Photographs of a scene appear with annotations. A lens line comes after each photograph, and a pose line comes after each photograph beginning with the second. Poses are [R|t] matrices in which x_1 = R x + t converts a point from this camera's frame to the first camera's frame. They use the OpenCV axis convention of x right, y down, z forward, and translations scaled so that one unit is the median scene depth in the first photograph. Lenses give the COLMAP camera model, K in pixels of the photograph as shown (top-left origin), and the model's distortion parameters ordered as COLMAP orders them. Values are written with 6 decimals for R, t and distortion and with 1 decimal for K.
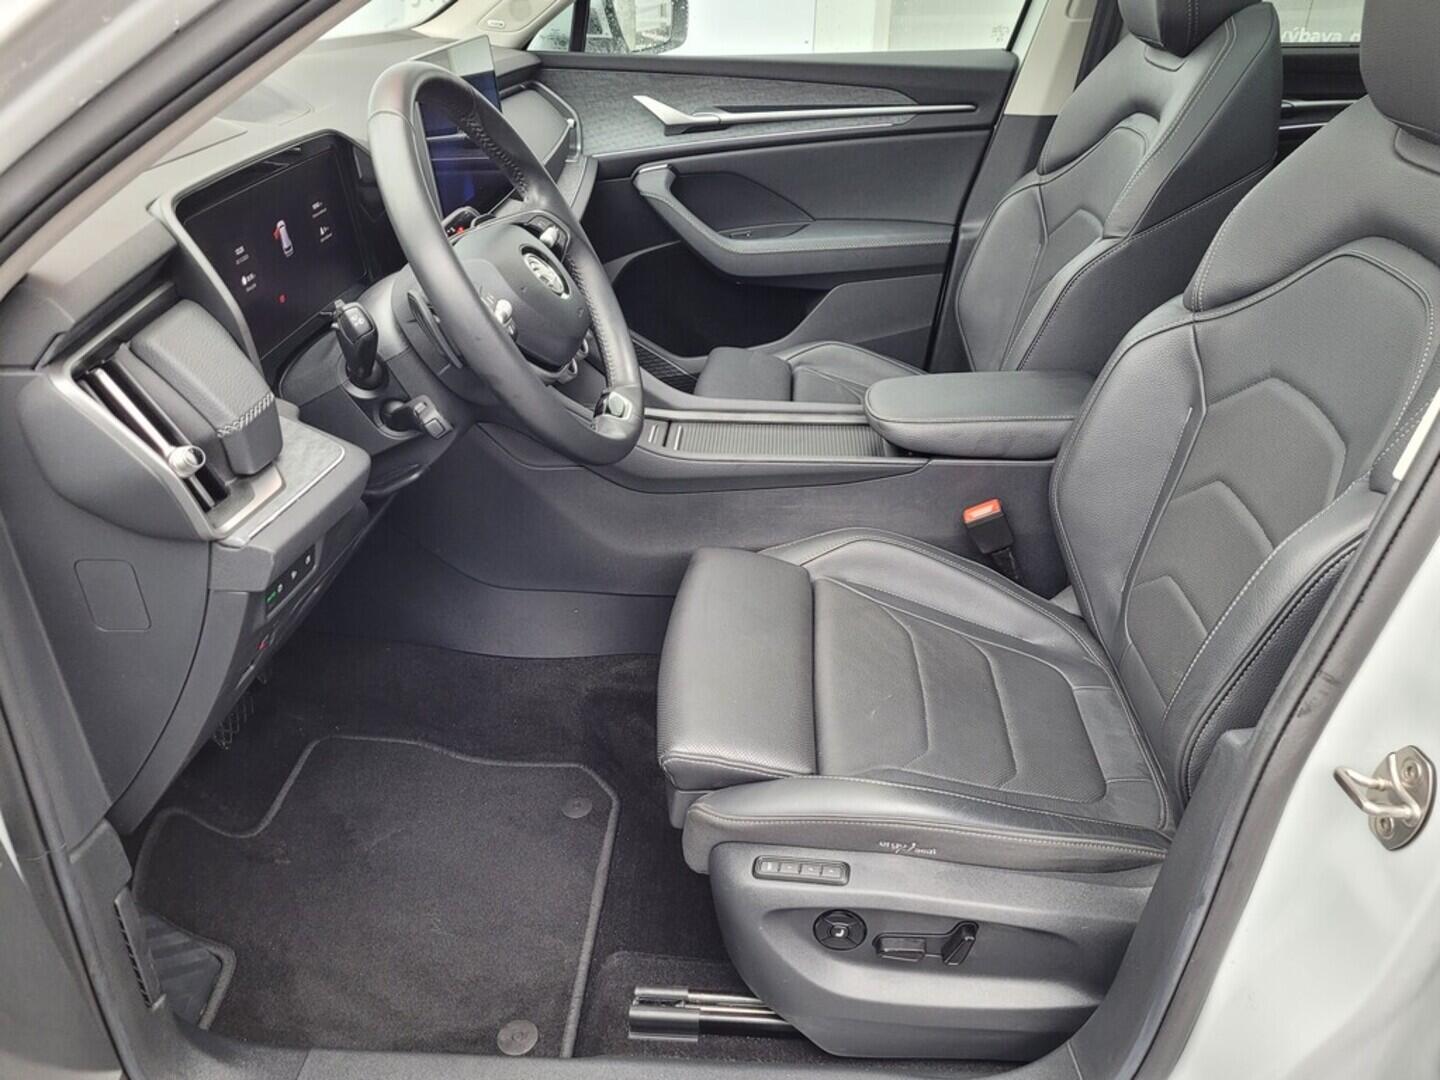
lens RADIAL K [[1069.8, 0, 731.0], [0, 1069.8, 535.4], [0, 0, 1]] dist [0.032015, -0.005071]
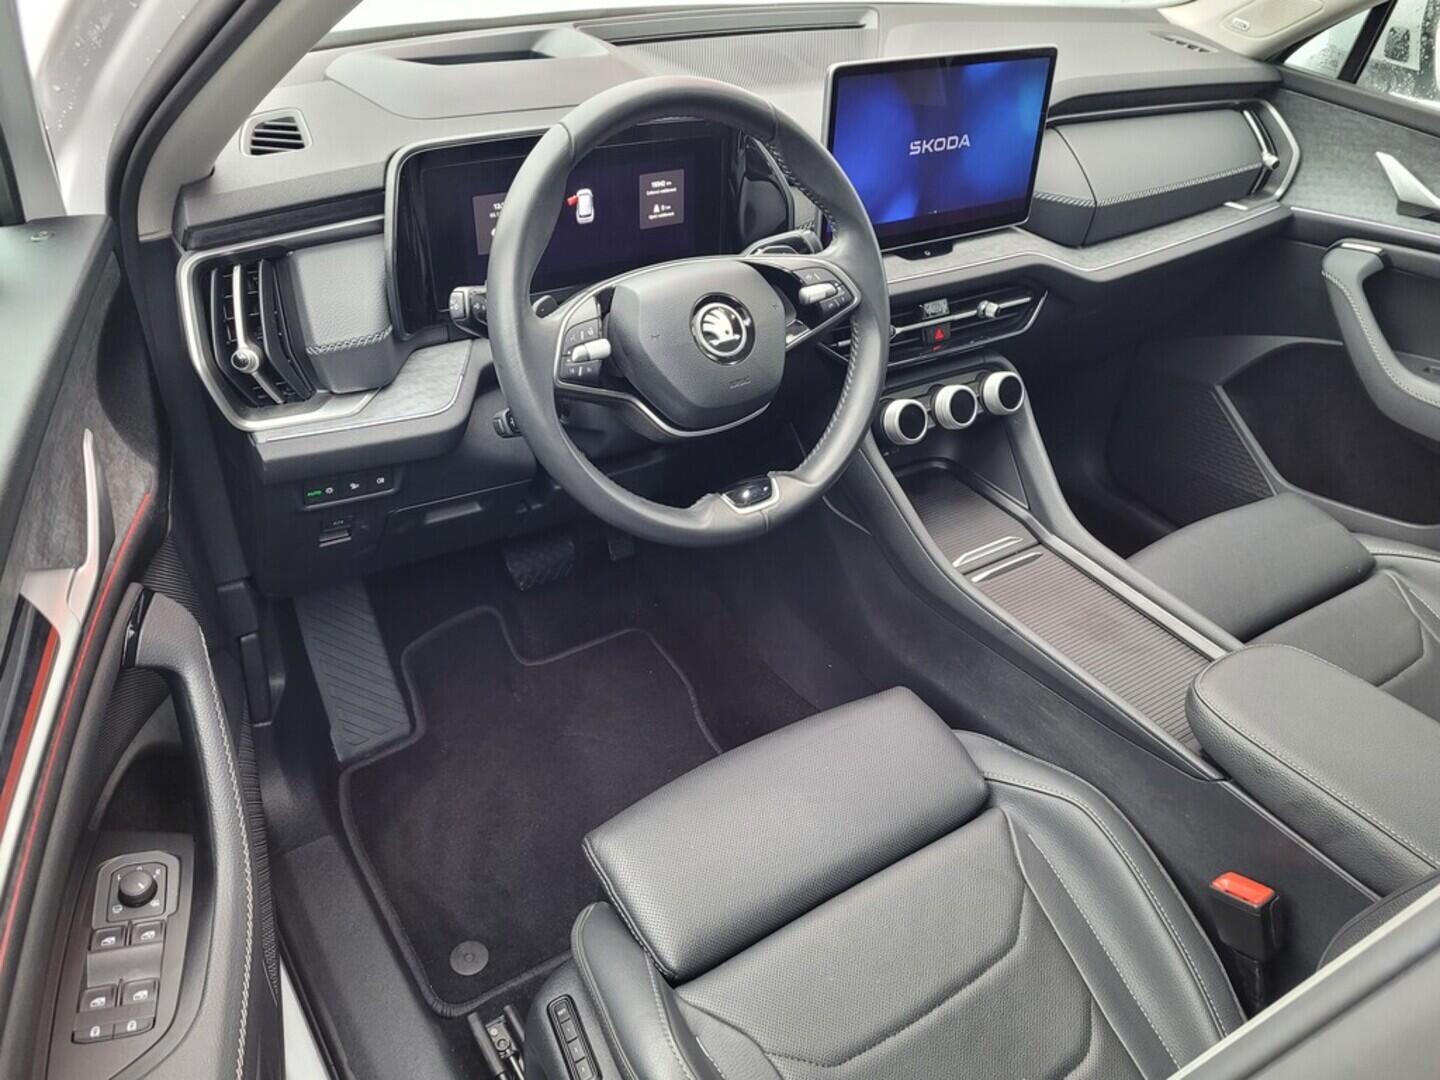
lens RADIAL K [[1069.8, 0, 731.0], [0, 1069.8, 535.4], [0, 0, 1]] dist [0.032015, -0.005071]
pose [[0.606954, 0.499922, -0.617807, 0.238252], [-0.454403, 0.856069, 0.246300, -0.160871], [0.652016, 0.131241, 0.746760, 0.176345]]
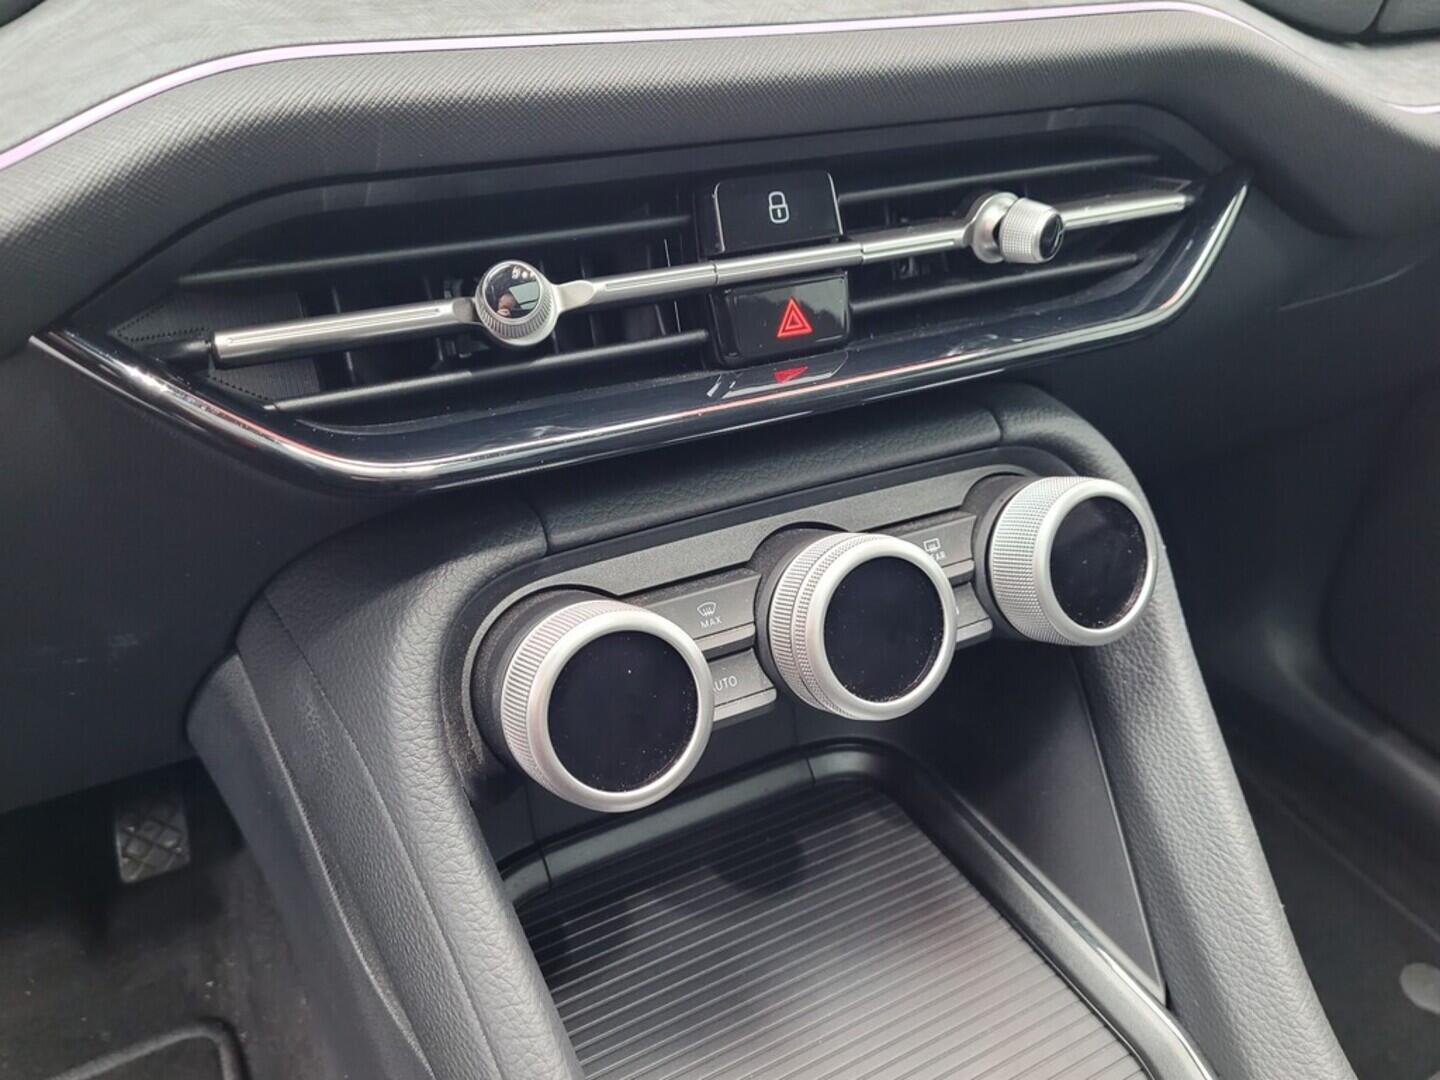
lens RADIAL K [[1230.0, 0, 720.0], [0, 1230.0, 540.0], [0, 0, 1]] dist [0.010487, 0.002839]
pose [[0.552386, 0.483471, -0.679062, -0.013284], [-0.465670, 0.854636, 0.229672, -0.170558], [0.691390, 0.189352, 0.697227, 0.594983]]
